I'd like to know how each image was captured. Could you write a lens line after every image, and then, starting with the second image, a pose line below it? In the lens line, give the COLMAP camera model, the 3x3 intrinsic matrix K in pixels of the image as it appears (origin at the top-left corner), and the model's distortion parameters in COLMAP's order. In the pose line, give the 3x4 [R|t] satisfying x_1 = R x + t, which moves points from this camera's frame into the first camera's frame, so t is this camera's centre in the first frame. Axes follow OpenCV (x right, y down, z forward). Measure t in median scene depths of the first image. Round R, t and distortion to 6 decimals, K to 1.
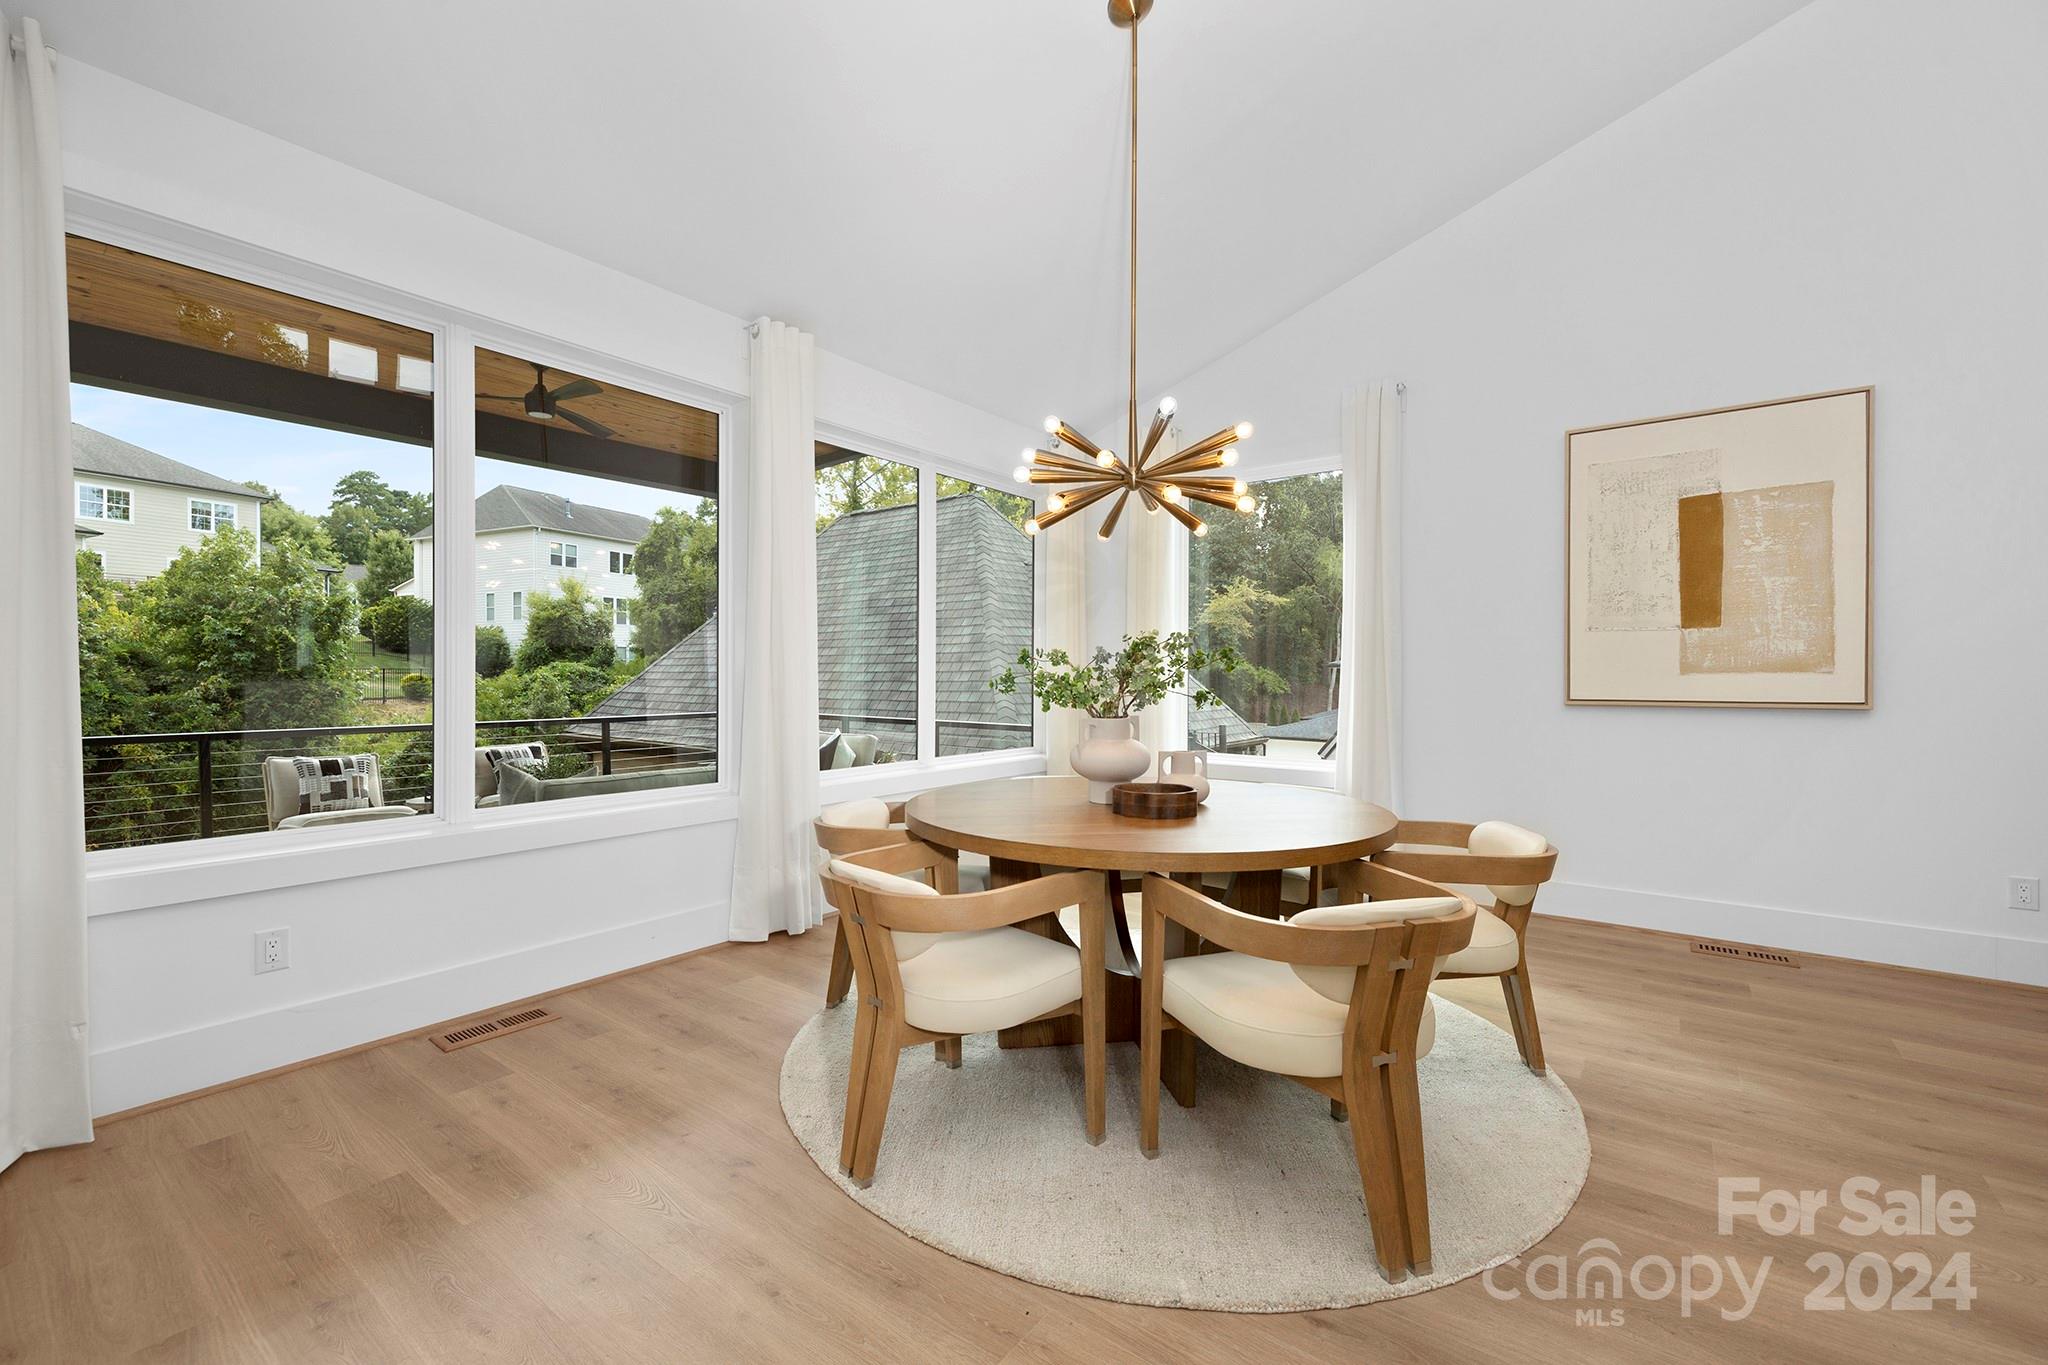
lens RADIAL K [[871.9, 0, 1014.6], [0, 871.9, 679.5], [0, 0, 1]] dist [-0.001031, 0.000216]
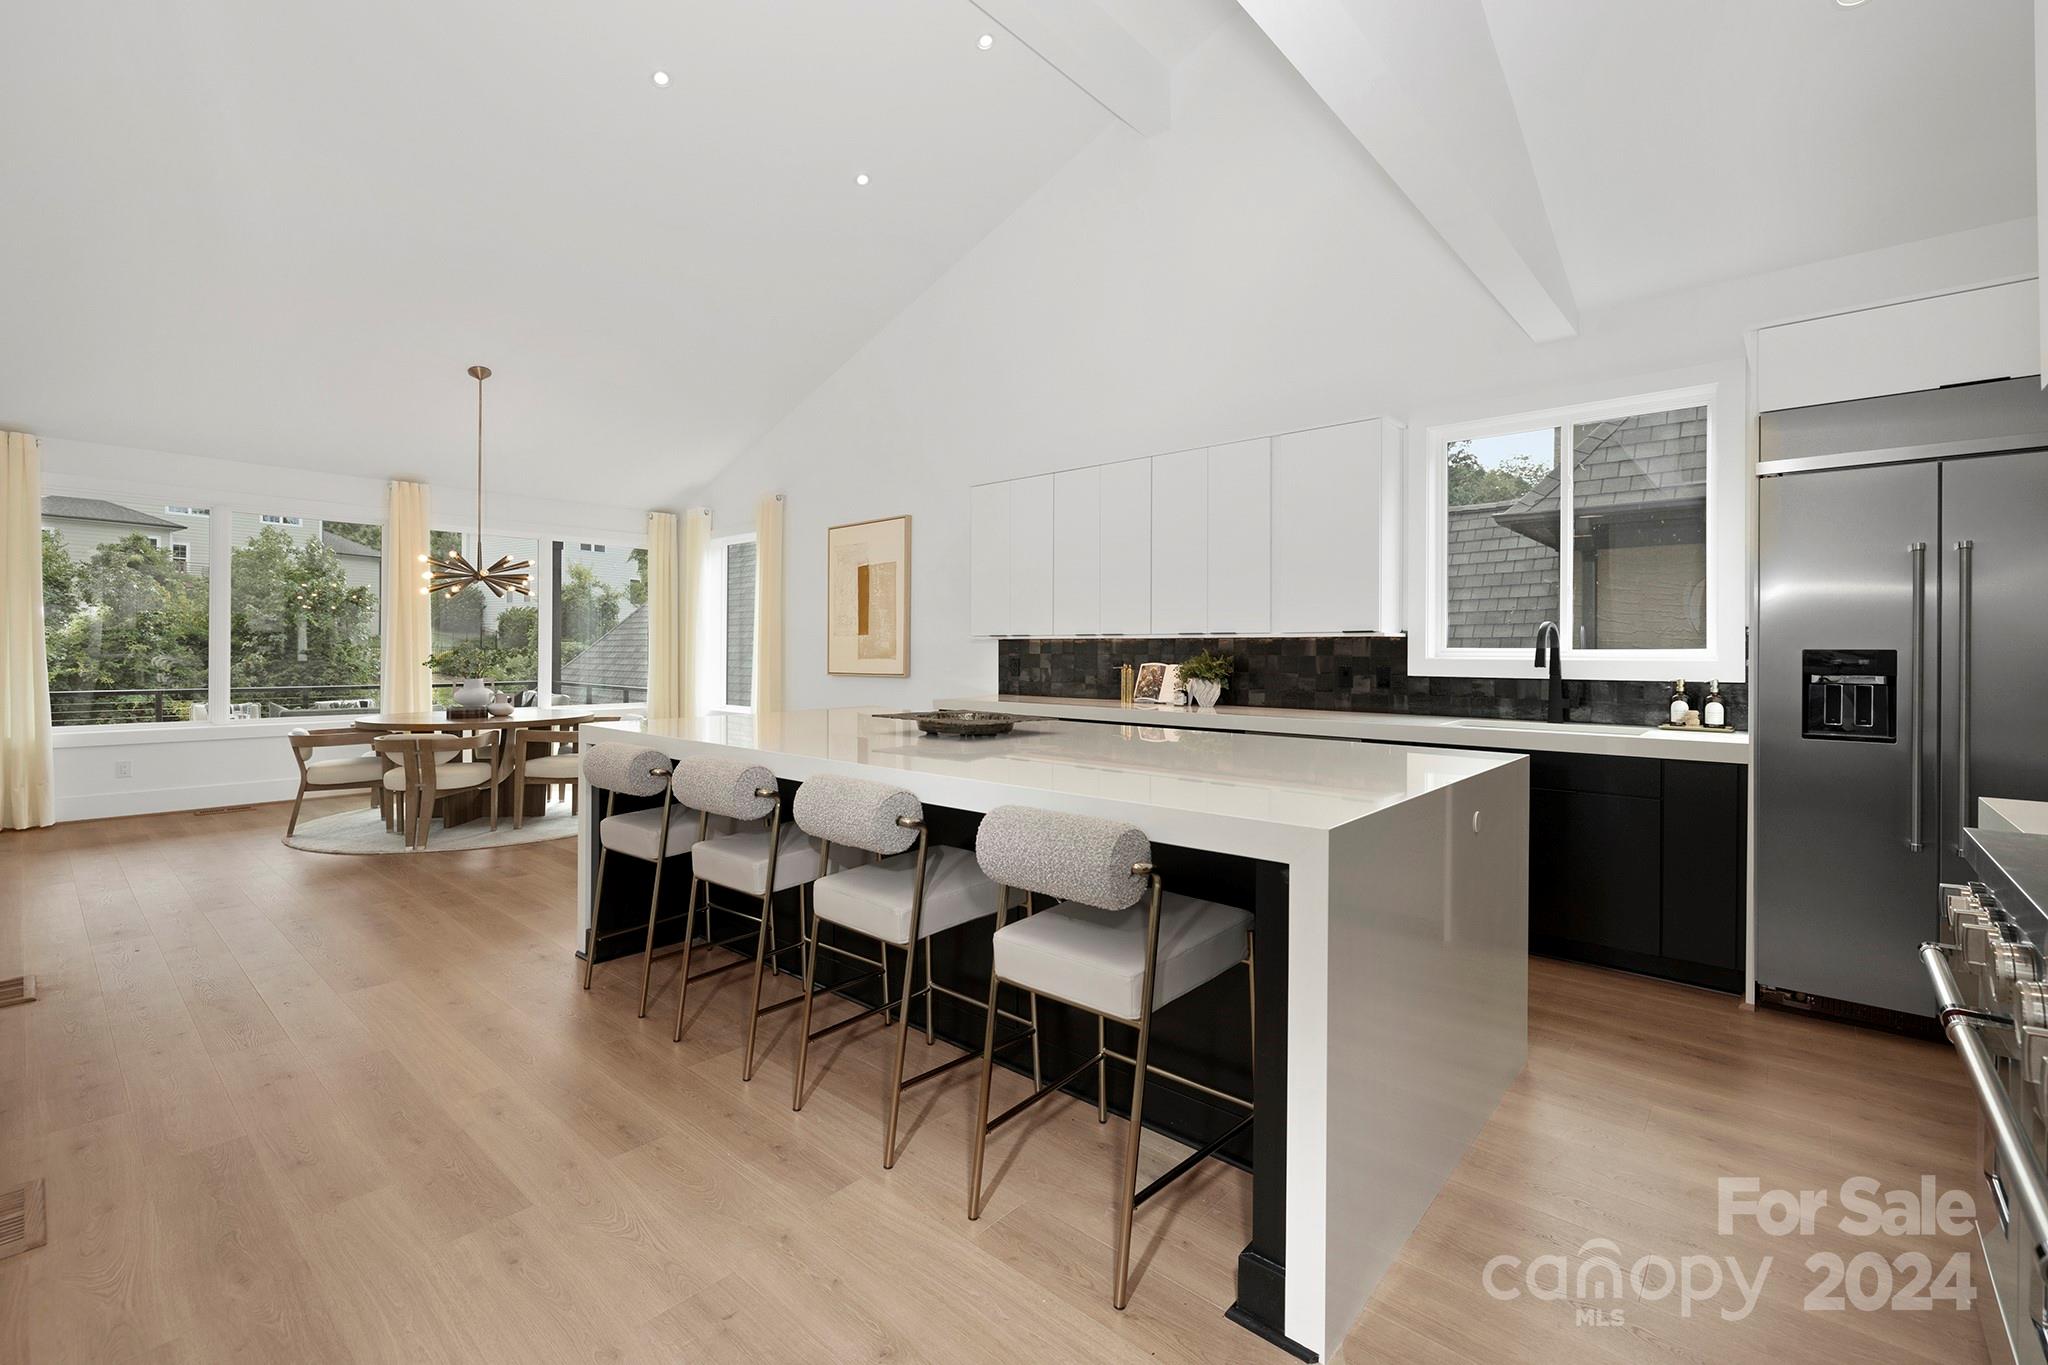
lens RADIAL K [[871.9, 0, 1022.0], [0, 871.9, 668.0], [0, 0, 1]] dist [-0.001031, 0.000216]
pose [[0.998481, 0.005144, -0.054856, 1.242168], [-0.004612, 0.999941, 0.009806, -0.006965], [0.054903, -0.009538, 0.998446, -0.902143]]
